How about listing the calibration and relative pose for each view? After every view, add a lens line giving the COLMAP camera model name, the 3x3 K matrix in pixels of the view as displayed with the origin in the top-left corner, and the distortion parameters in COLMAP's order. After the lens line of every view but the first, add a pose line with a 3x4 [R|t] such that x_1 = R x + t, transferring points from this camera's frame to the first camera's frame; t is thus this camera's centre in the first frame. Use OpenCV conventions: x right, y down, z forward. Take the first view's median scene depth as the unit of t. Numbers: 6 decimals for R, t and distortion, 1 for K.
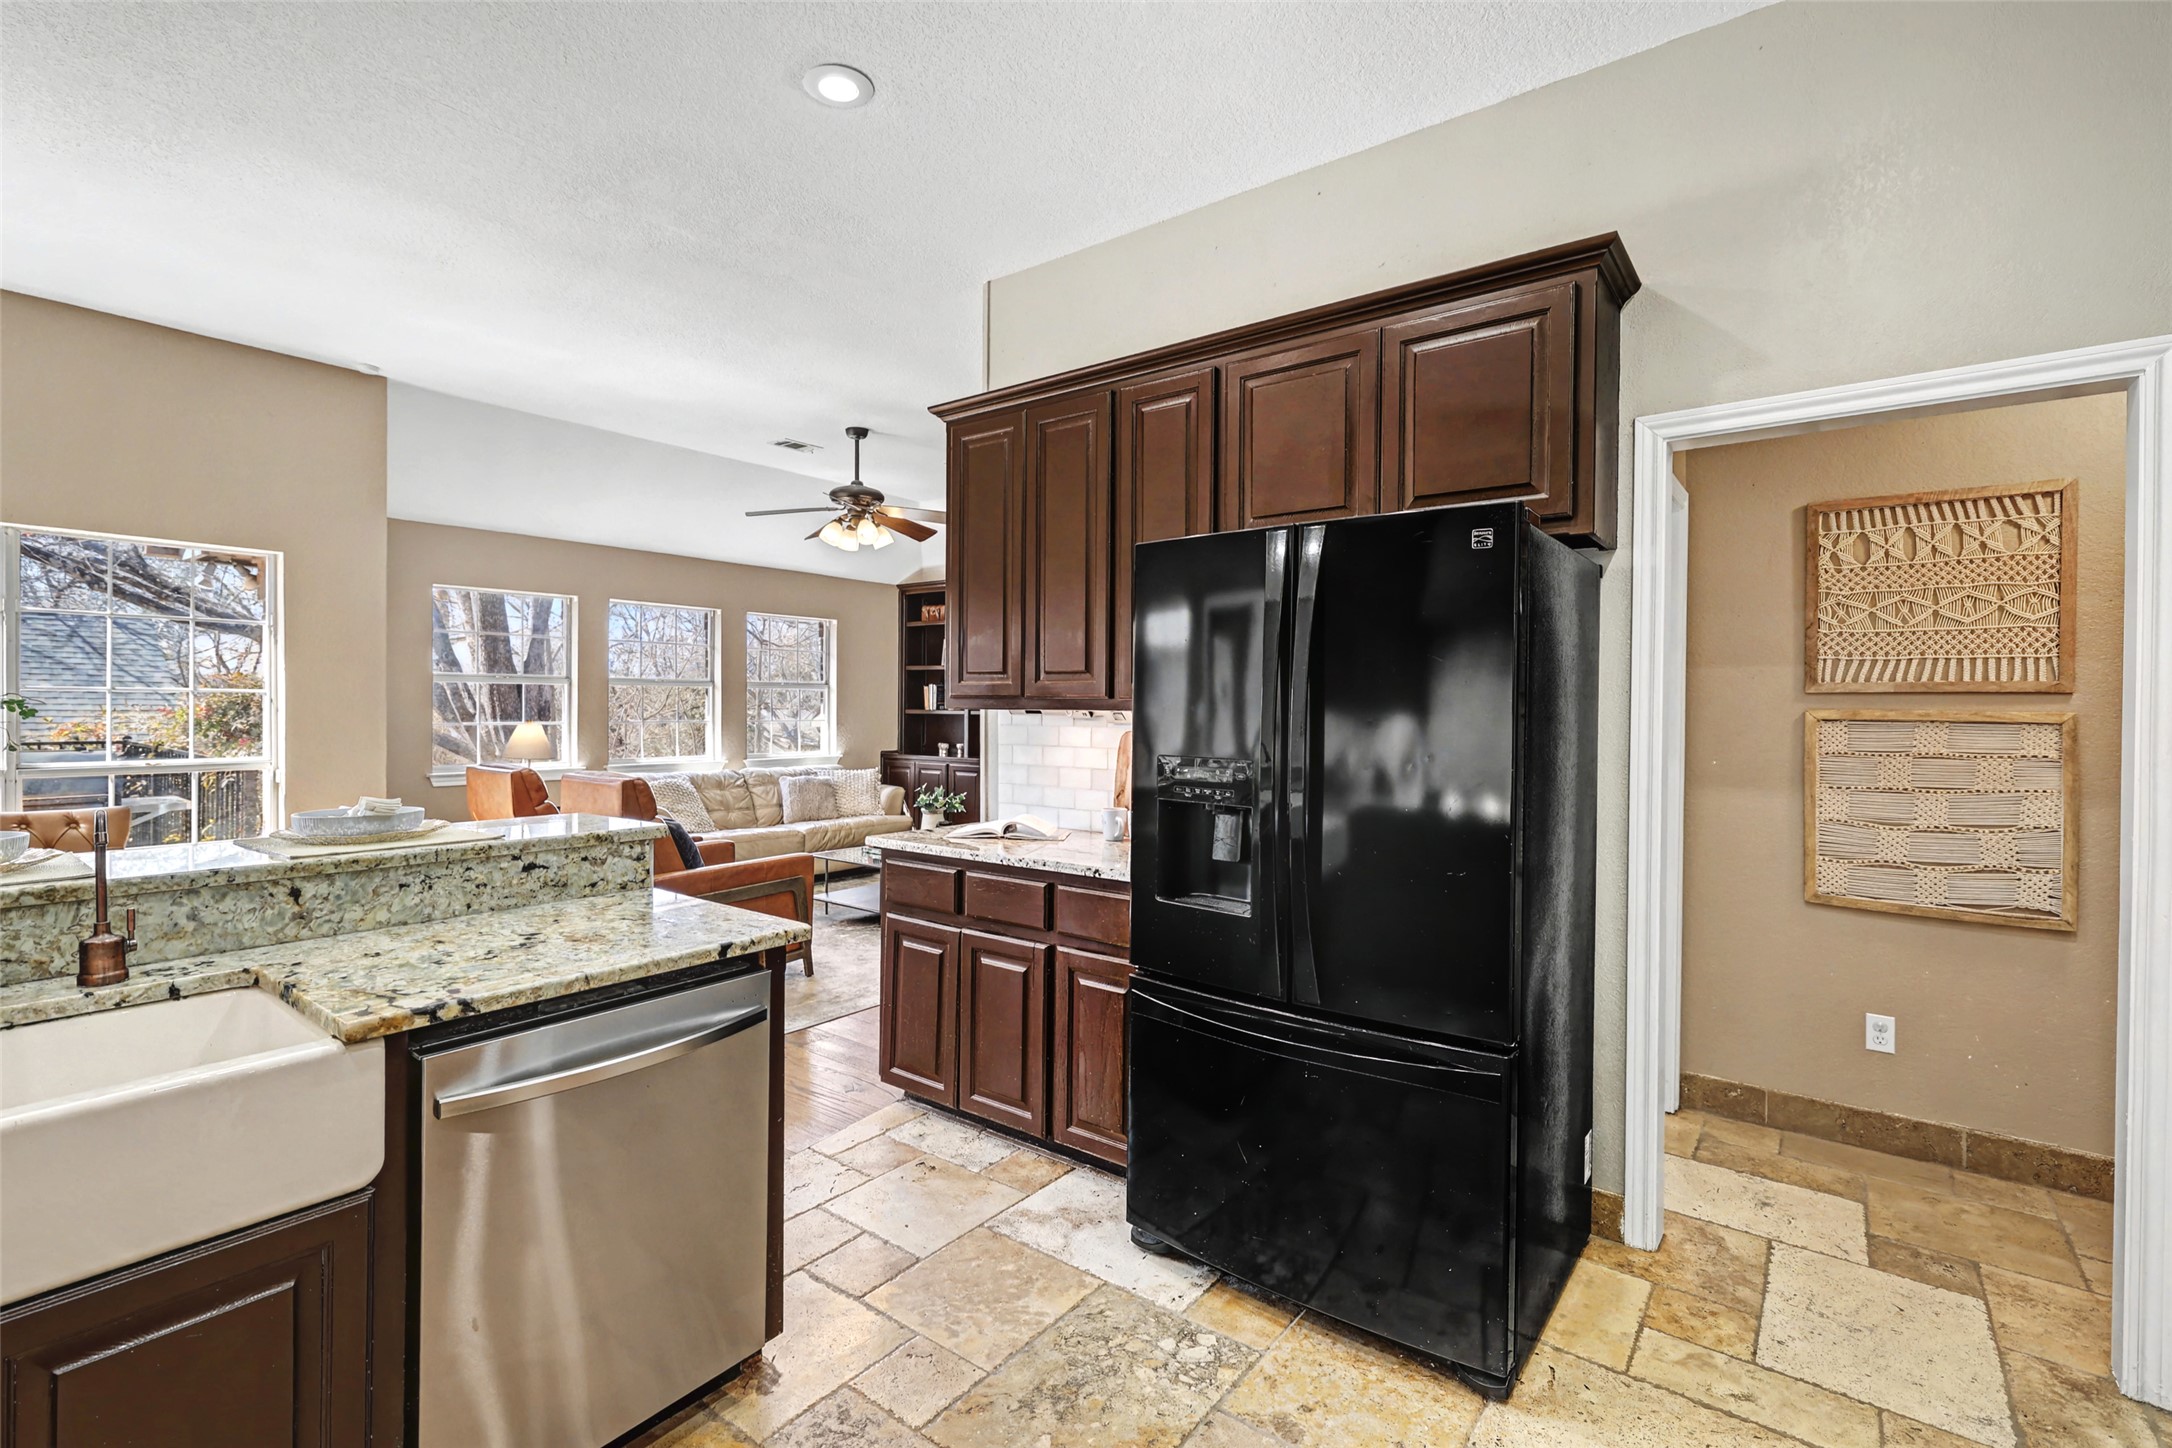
lens RADIAL K [[986.9, 0, 1077.5], [0, 986.9, 705.6], [0, 0, 1]] dist [0.000145, 0.000243]
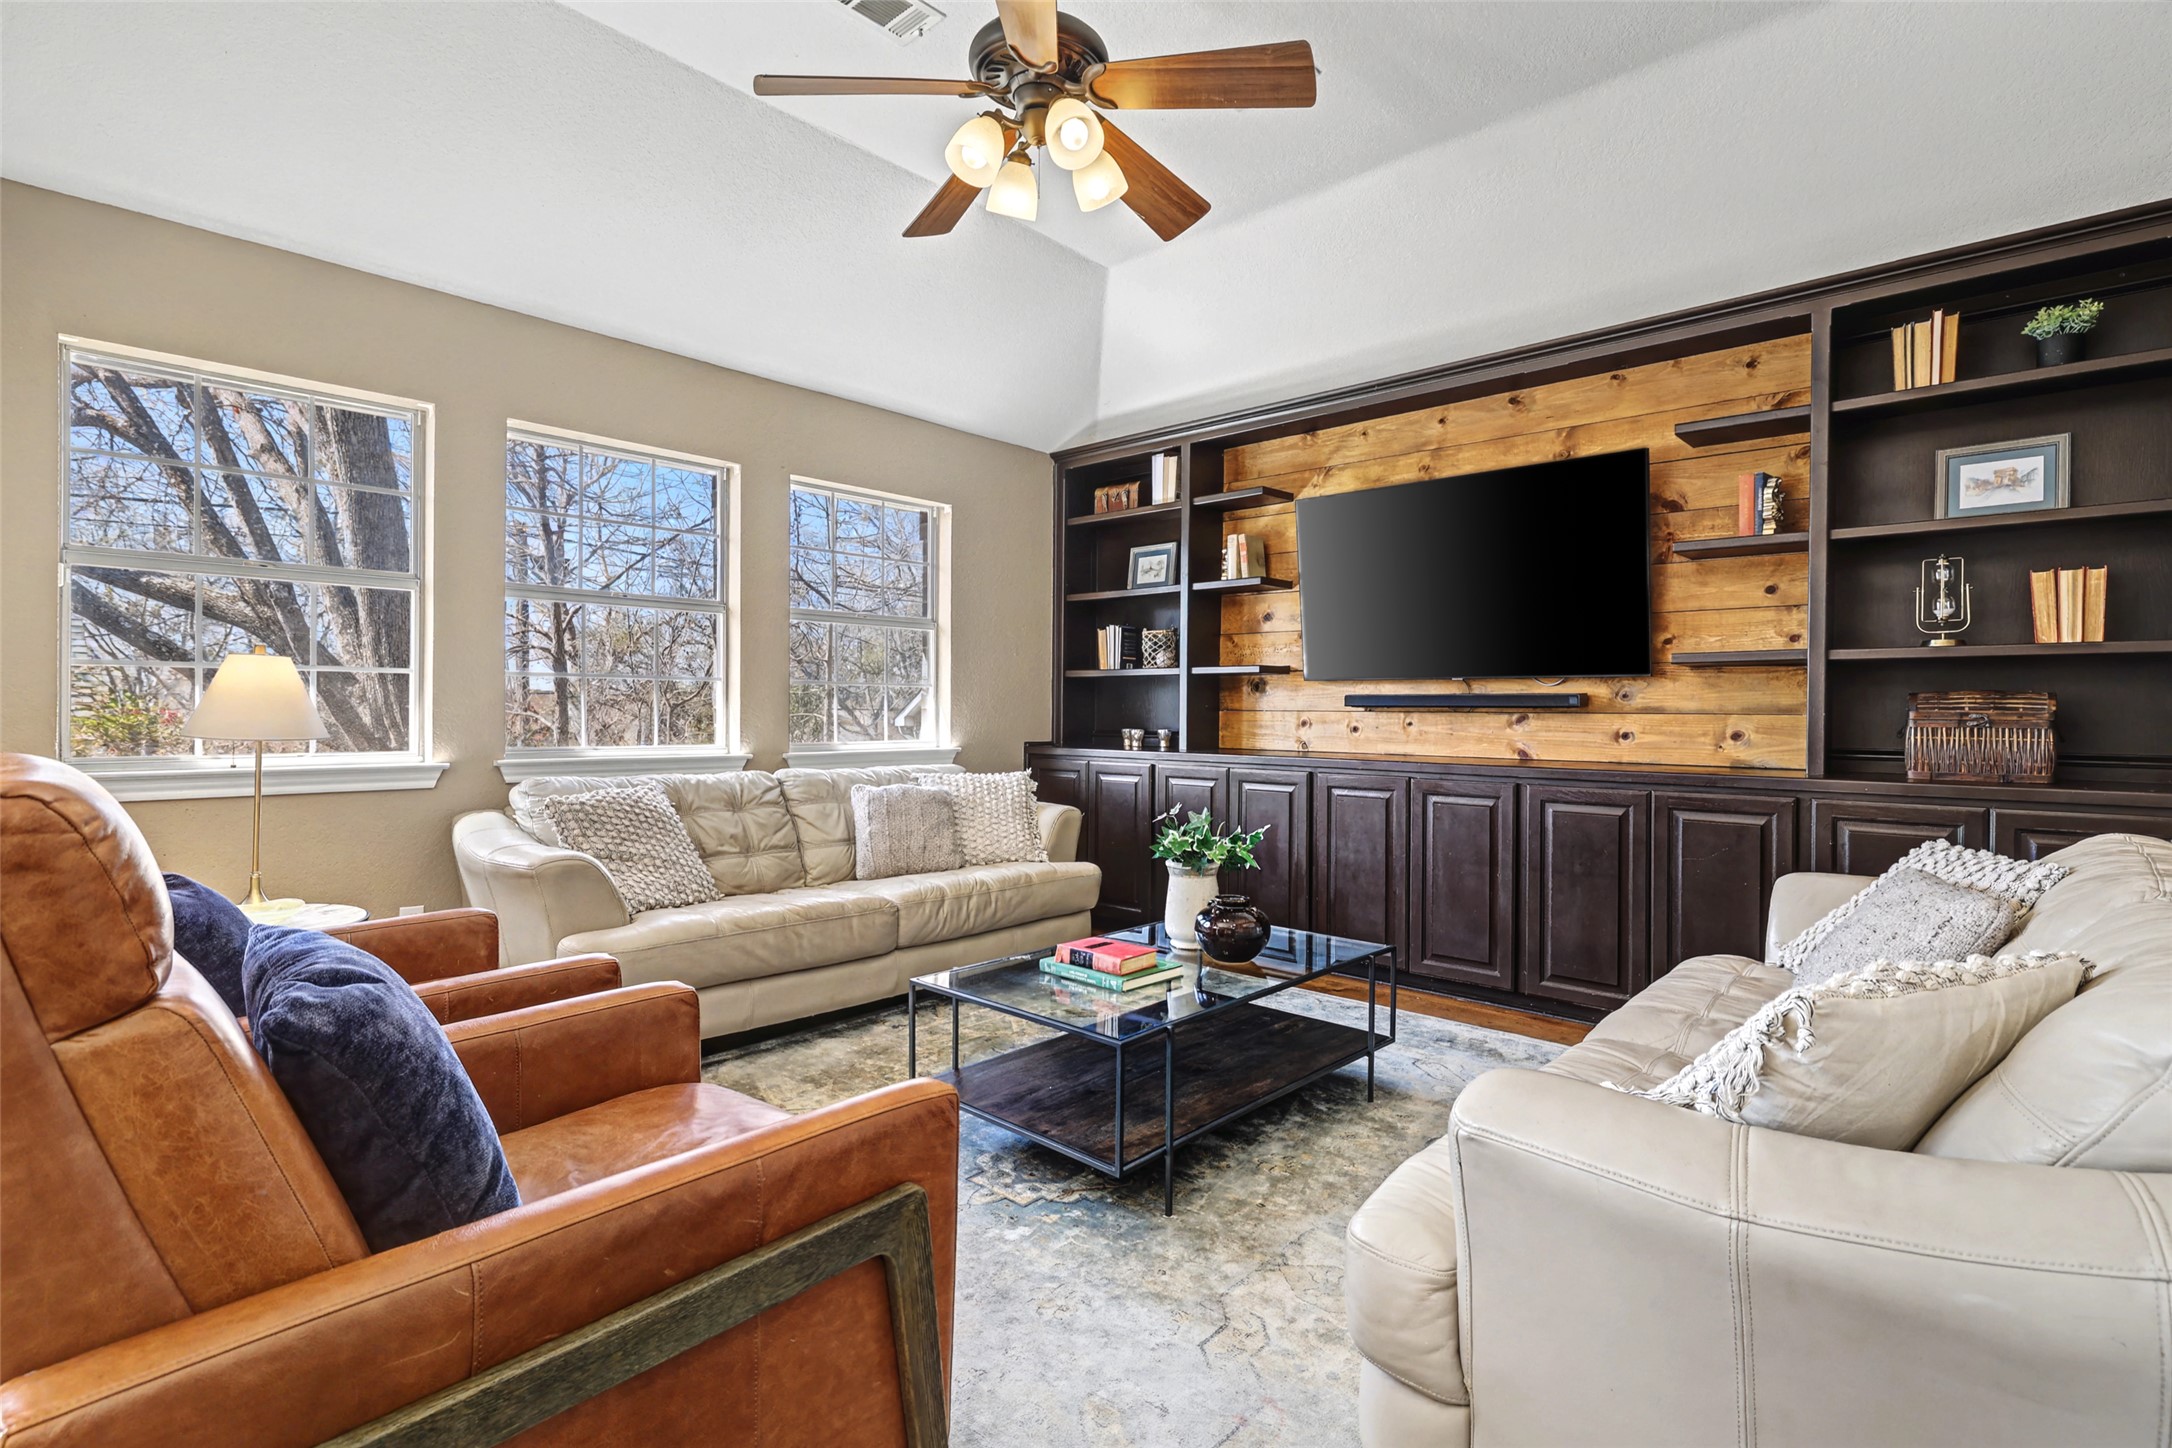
lens RADIAL K [[1033.2, 0, 1075.7], [0, 1033.2, 717.5], [0, 0, 1]] dist [0.000201, -0.000025]
pose [[0.995917, 0.000877, -0.090269, -0.130521], [-0.000060, 0.999959, 0.009056, 0.030201], [0.090273, -0.009014, 0.995876, 0.456054]]
